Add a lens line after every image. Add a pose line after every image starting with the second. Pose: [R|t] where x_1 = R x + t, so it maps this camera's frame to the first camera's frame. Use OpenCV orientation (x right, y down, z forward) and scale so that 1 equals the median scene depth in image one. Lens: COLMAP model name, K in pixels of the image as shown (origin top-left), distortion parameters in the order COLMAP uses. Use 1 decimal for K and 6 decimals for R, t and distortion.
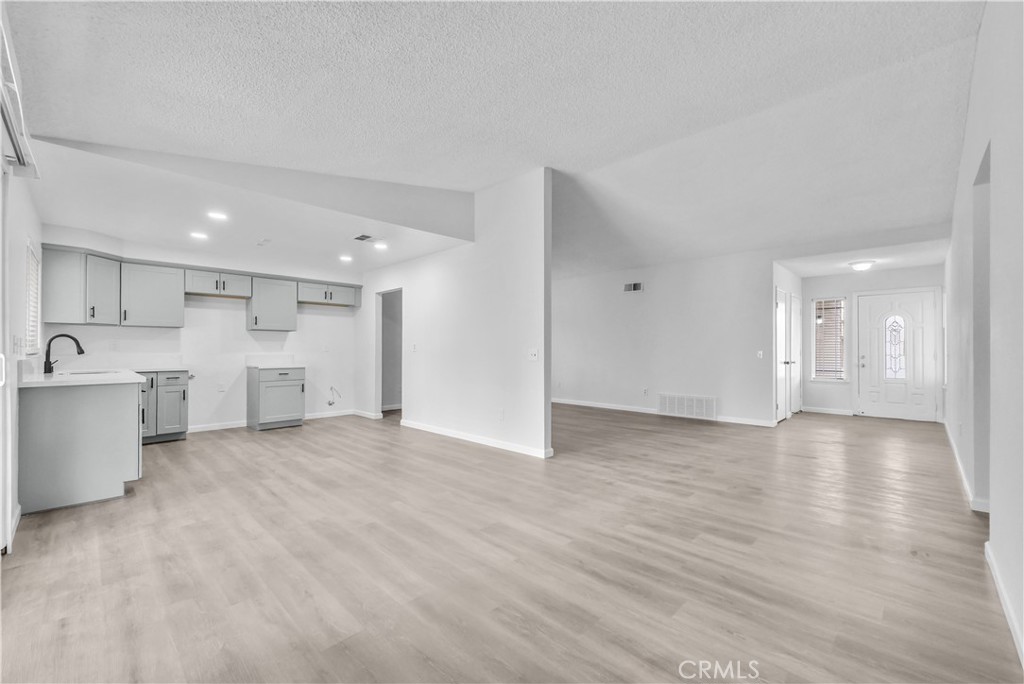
lens RADIAL K [[419.3, 0, 512.2], [0, 419.3, 347.5], [0, 0, 1]] dist [-0.001032, 0.000152]
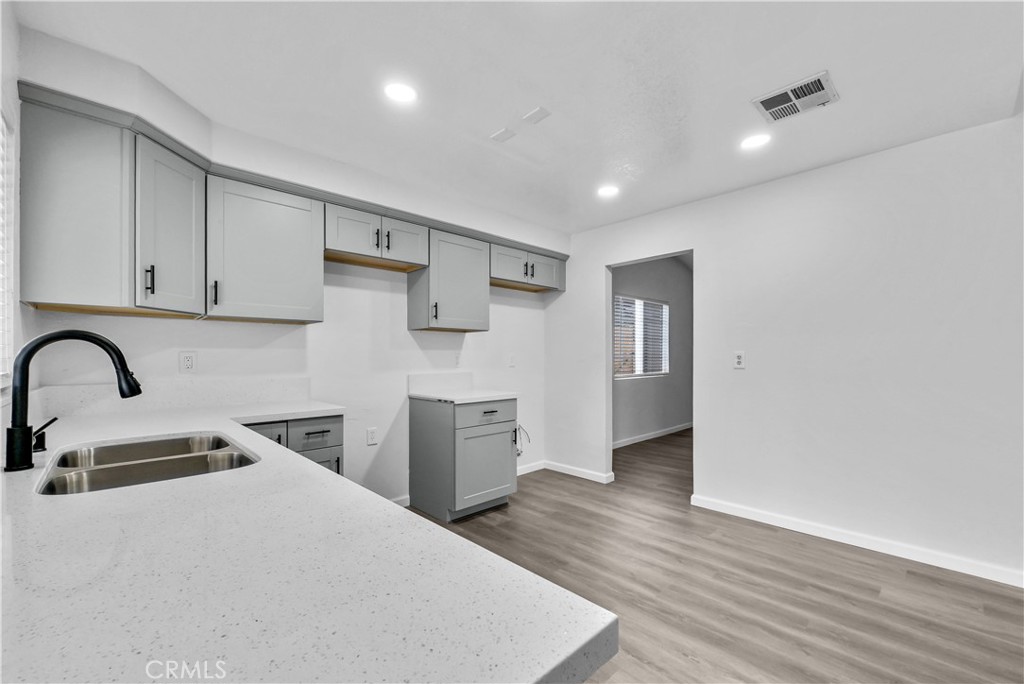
lens RADIAL K [[419.3, 0, 511.5], [0, 419.3, 356.3], [0, 0, 1]] dist [-0.001032, 0.000152]
pose [[0.999391, -0.002139, -0.034842, -0.526667], [0.002308, 0.999986, 0.004818, -0.009860], [0.034831, -0.004896, 0.999381, 0.500849]]
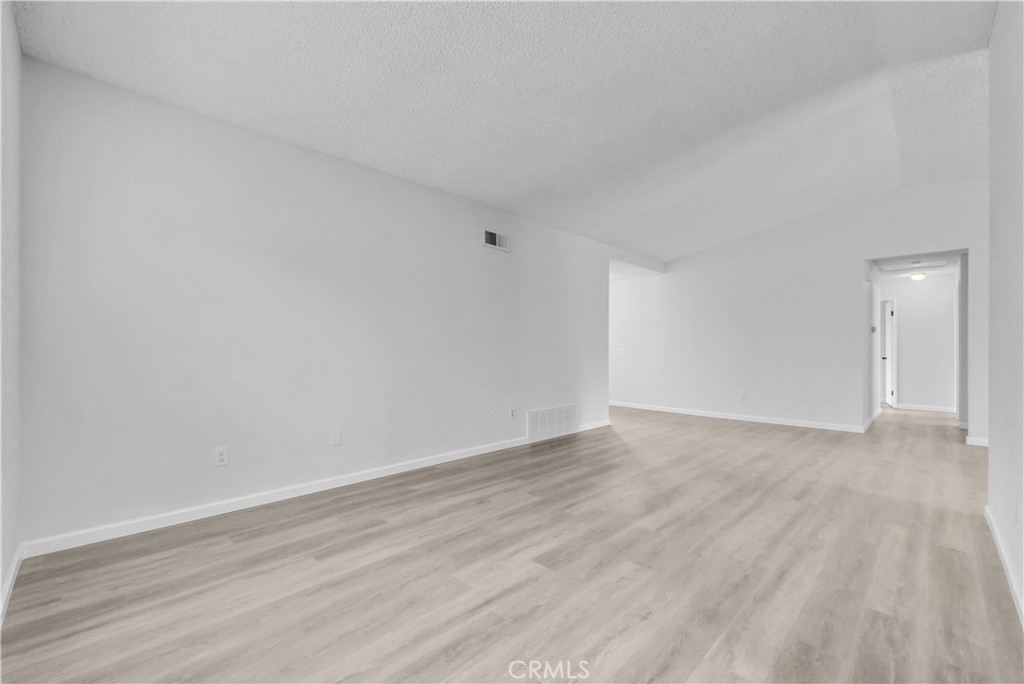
lens RADIAL K [[419.3, 0, 511.5], [0, 419.3, 347.6], [0, 0, 1]] dist [-0.001032, 0.000152]
pose [[0.018890, 0.002066, 0.999819, -0.416162], [-0.006682, 0.999976, -0.001940, 0.011652], [-0.999799, -0.006644, 0.018903, 1.322556]]
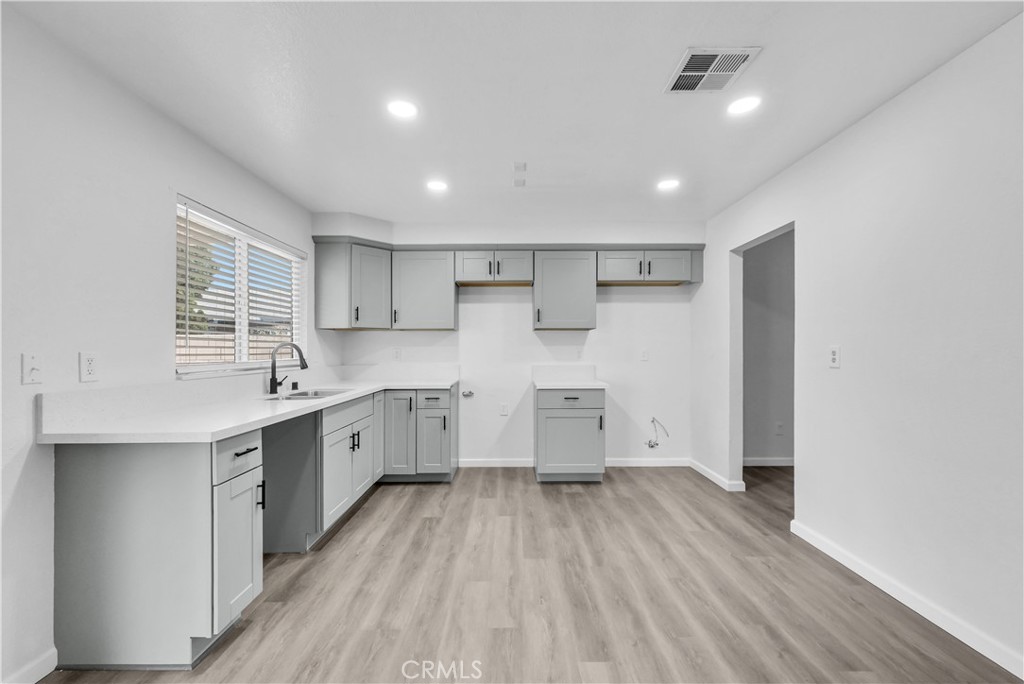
lens RADIAL K [[419.3, 0, 511.8], [0, 419.3, 348.2], [0, 0, 1]] dist [-0.001032, 0.000152]
pose [[0.698215, -0.005263, -0.715869, -0.170510], [0.007360, 0.999973, -0.000174, -0.012420], [0.715851, -0.005148, 0.698234, 0.529419]]
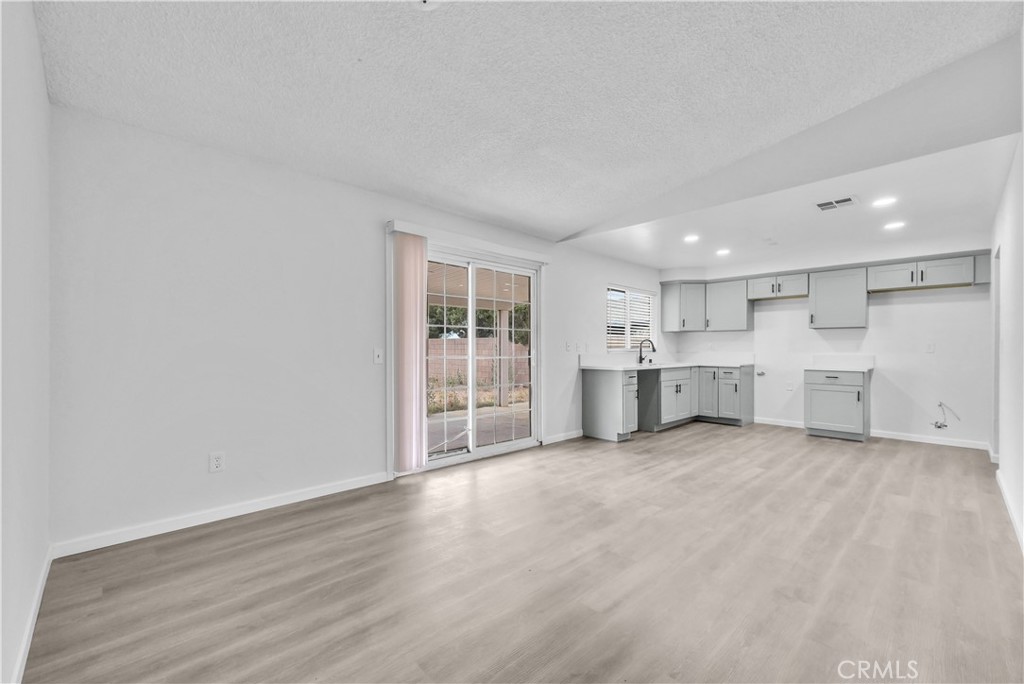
lens RADIAL K [[419.3, 0, 512.7], [0, 419.3, 346.1], [0, 0, 1]] dist [-0.001032, 0.000152]
pose [[-0.039525, -0.005033, -0.999206, 0.381517], [0.002062, 0.999985, -0.005119, 0.000864], [0.999216, -0.002262, -0.039514, 0.383342]]
